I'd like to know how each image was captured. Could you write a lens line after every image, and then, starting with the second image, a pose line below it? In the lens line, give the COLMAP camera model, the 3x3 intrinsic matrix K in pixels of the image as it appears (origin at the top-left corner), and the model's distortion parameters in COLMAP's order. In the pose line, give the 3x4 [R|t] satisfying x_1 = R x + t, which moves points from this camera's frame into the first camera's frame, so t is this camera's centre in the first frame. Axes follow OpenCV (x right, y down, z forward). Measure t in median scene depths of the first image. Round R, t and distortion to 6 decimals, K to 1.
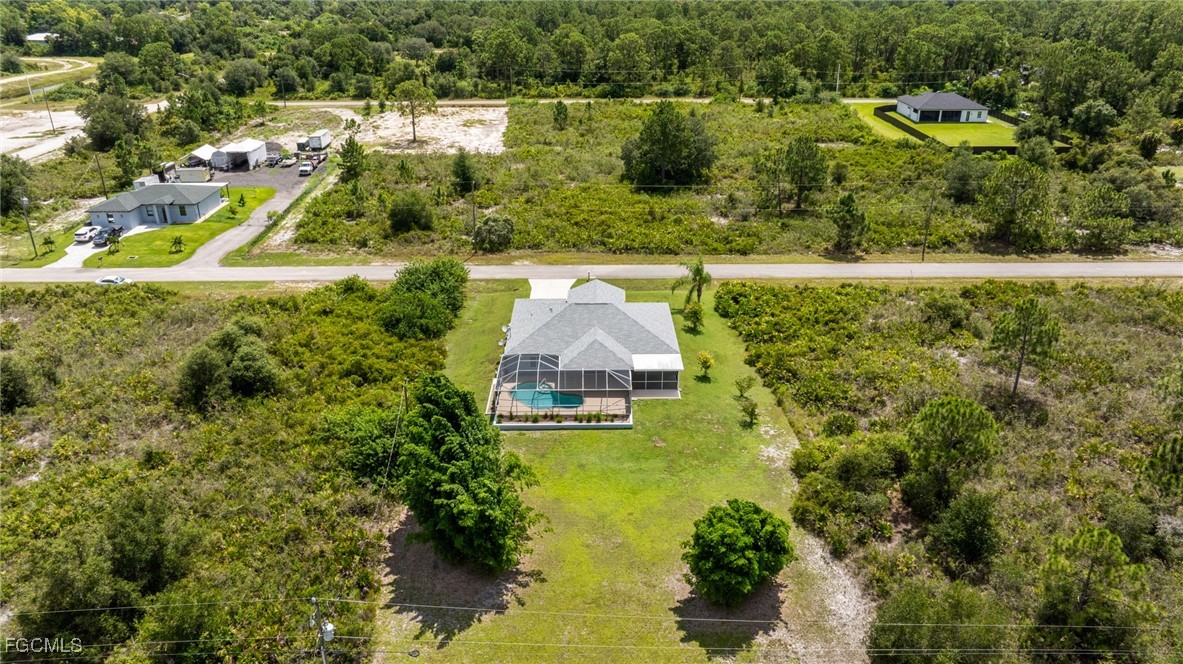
lens RADIAL K [[834.2, 0, 596.5], [0, 834.2, 333.8], [0, 0, 1]] dist [-0.026830, 0.006677]
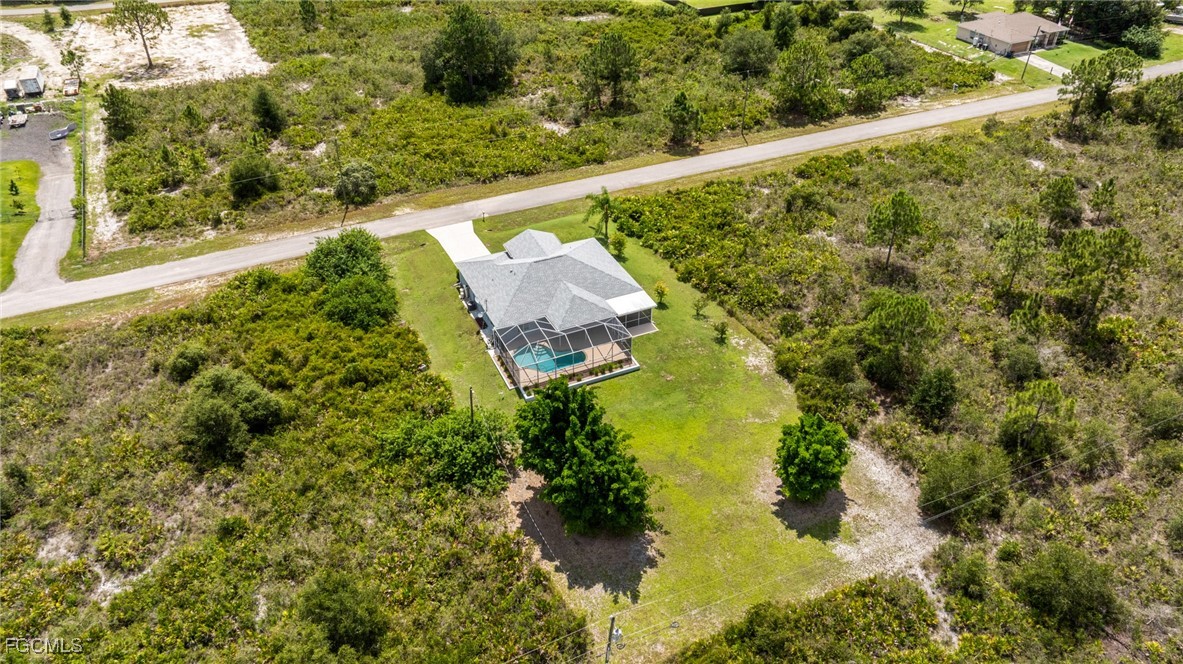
lens RADIAL K [[834.2, 0, 596.5], [0, 834.2, 333.8], [0, 0, 1]] dist [-0.026830, 0.006677]
pose [[0.912214, -0.237851, 0.333605, -0.243552], [0.168451, 0.959965, 0.223812, -0.127731], [-0.373483, -0.147968, 0.915760, -0.015076]]
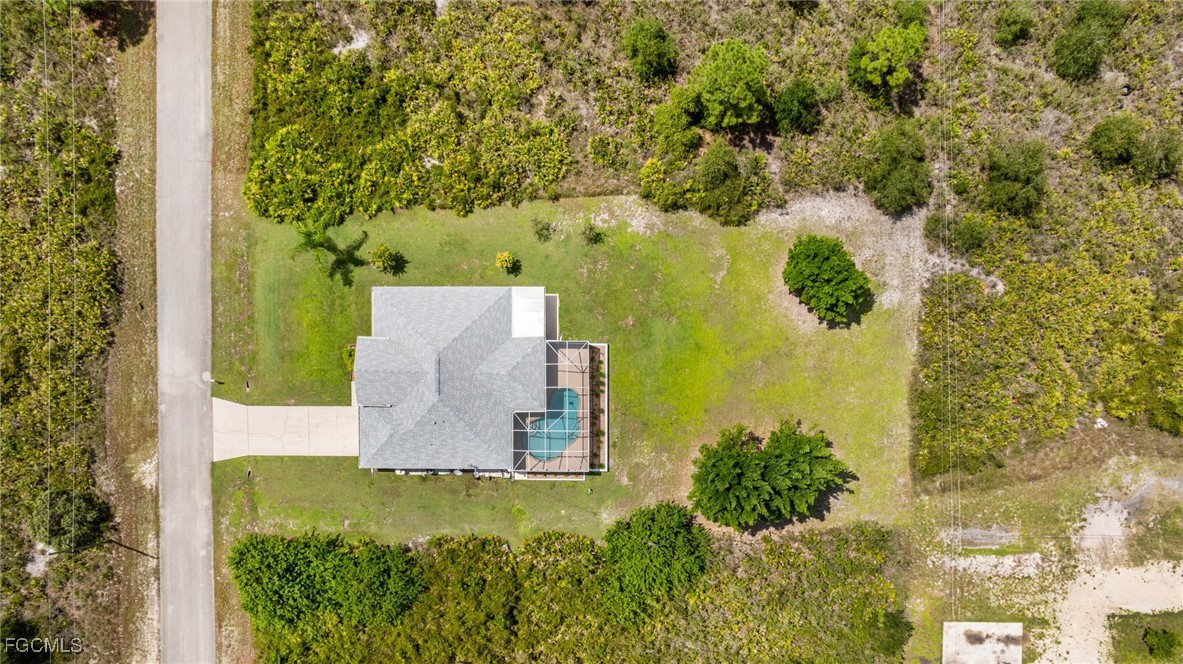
lens RADIAL K [[869.9, 0, 536.4], [0, 869.9, 394.5], [0, 0, 1]] dist [-0.018403, -0.001403]
pose [[0.015678, -0.999525, -0.026543, 0.003772], [0.436962, -0.017028, 0.899319, -0.607492], [-0.899343, -0.025698, 0.436487, 0.371156]]
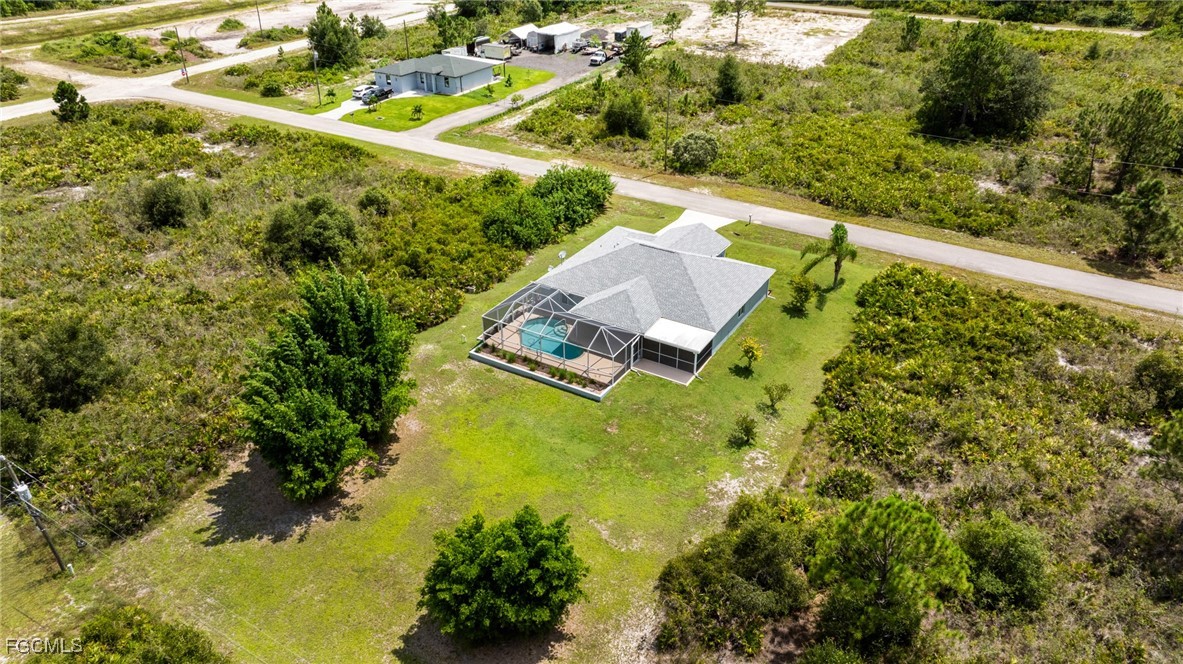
lens RADIAL K [[834.2, 0, 596.5], [0, 834.2, 333.8], [0, 0, 1]] dist [-0.026830, 0.006677]
pose [[0.850819, 0.265142, -0.453659, 0.254821], [-0.217103, 0.963601, 0.156011, -0.052154], [0.478512, -0.034246, 0.877413, 0.169356]]
